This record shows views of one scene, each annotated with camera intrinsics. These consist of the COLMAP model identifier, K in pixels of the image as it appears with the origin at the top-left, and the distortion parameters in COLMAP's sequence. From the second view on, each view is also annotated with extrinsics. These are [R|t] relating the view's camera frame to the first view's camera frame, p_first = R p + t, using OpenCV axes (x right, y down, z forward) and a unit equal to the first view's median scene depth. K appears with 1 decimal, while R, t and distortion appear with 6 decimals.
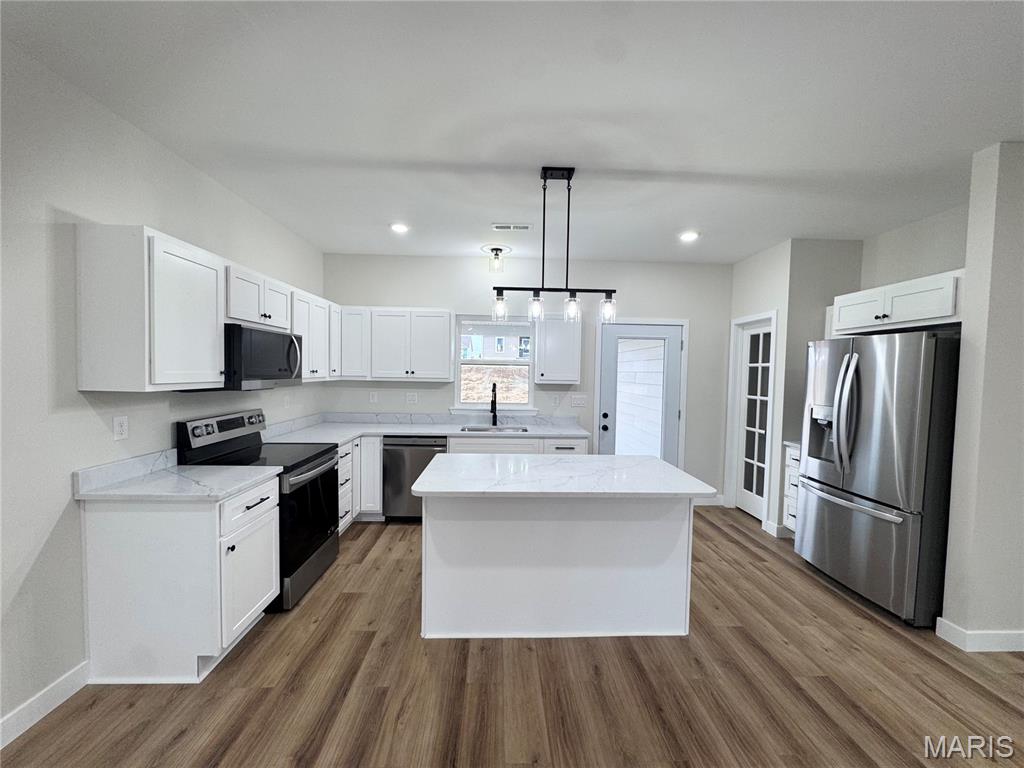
lens RADIAL K [[406.0, 0, 514.0], [0, 406.0, 386.5], [0, 0, 1]] dist [-0.000514, -0.000185]
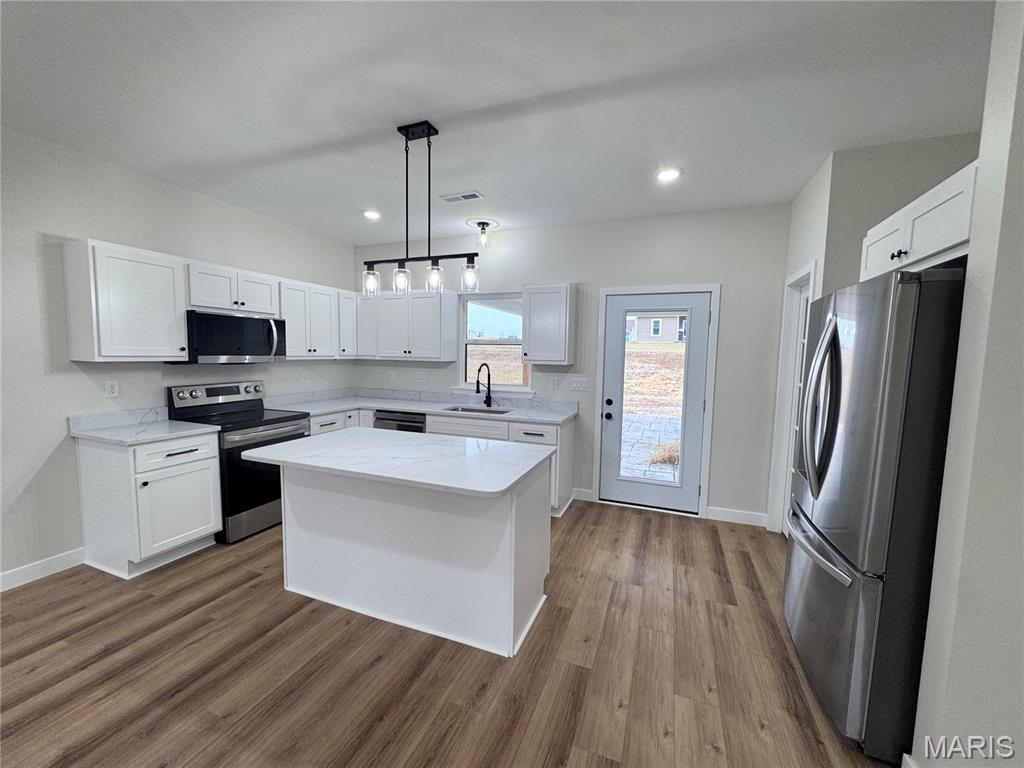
lens RADIAL K [[407.7, 0, 511.8], [0, 407.7, 386.2], [0, 0, 1]] dist [-0.001816, 0.000158]
pose [[0.917773, 0.030886, -0.395903, 0.677125], [-0.017083, 0.999119, 0.038345, 0.014214], [0.396739, -0.028429, 0.917491, 0.216685]]
